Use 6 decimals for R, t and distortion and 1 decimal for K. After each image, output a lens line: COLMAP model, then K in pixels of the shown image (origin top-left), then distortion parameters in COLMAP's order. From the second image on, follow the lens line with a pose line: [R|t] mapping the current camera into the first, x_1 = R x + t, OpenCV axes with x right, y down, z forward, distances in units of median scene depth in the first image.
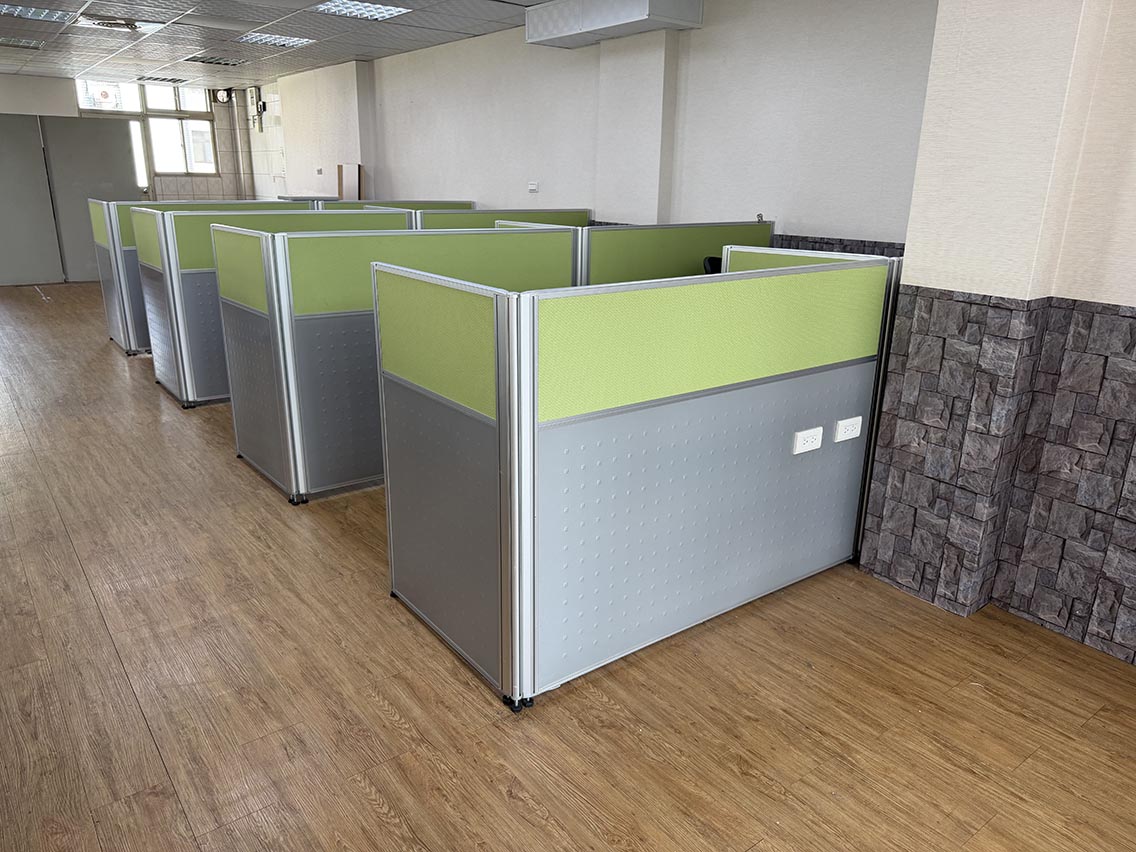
lens RADIAL K [[804.7, 0, 567.3], [0, 804.7, 426.1], [0, 0, 1]] dist [0.002065, 0.000551]
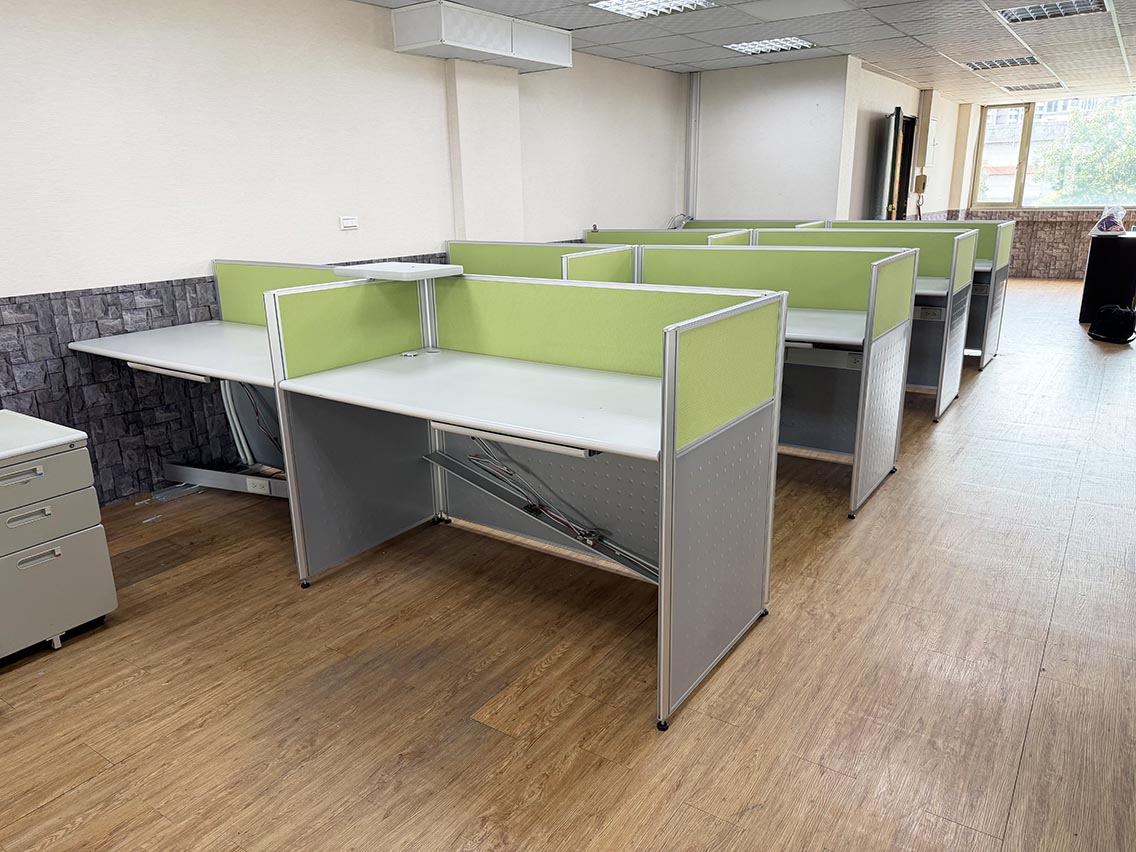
lens RADIAL K [[804.7, 0, 568.3], [0, 804.7, 426.2], [0, 0, 1]] dist [0.002065, 0.000551]
pose [[-0.294939, -0.288182, 0.911023, -1.029256], [0.292804, 0.880308, 0.373260, -0.205341], [-0.909548, 0.376840, -0.175256, 0.470778]]
